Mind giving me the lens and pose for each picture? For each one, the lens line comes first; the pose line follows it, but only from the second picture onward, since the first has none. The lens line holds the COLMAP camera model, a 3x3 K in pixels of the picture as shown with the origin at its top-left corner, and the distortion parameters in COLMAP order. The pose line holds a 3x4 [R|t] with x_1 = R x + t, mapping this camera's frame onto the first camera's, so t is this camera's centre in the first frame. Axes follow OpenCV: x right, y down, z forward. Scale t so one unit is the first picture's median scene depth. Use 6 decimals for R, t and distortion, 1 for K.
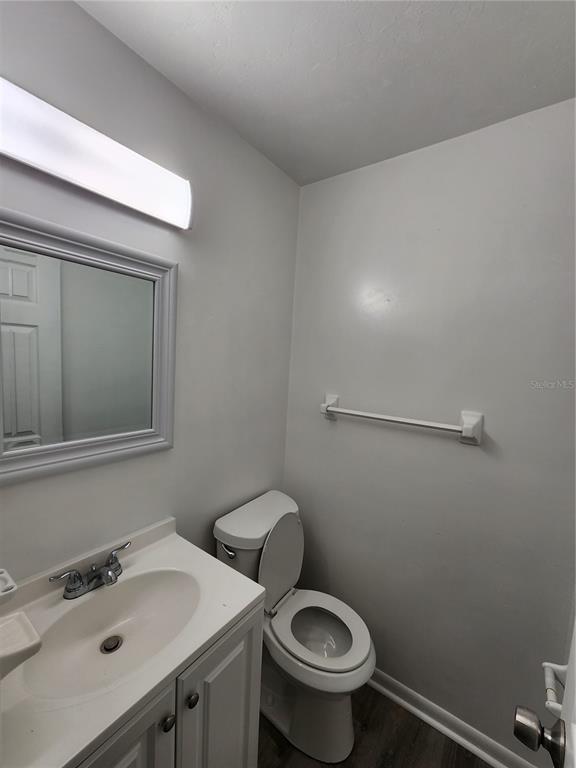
lens RADIAL K [[315.8, 0, 288.8], [0, 315.8, 384.6], [0, 0, 1]] dist [0.003494, -0.001247]
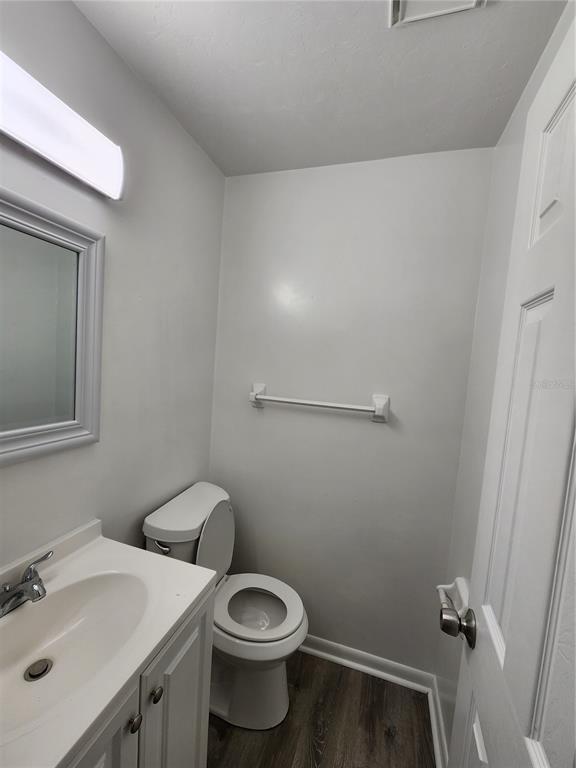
lens RADIAL K [[315.8, 0, 284.0], [0, 315.8, 383.2], [0, 0, 1]] dist [0.003494, -0.001247]
pose [[0.949205, -0.008254, 0.314550, -0.146935], [0.006570, 0.999958, 0.006413, 0.032393], [-0.314589, -0.004021, 0.949219, -0.016652]]
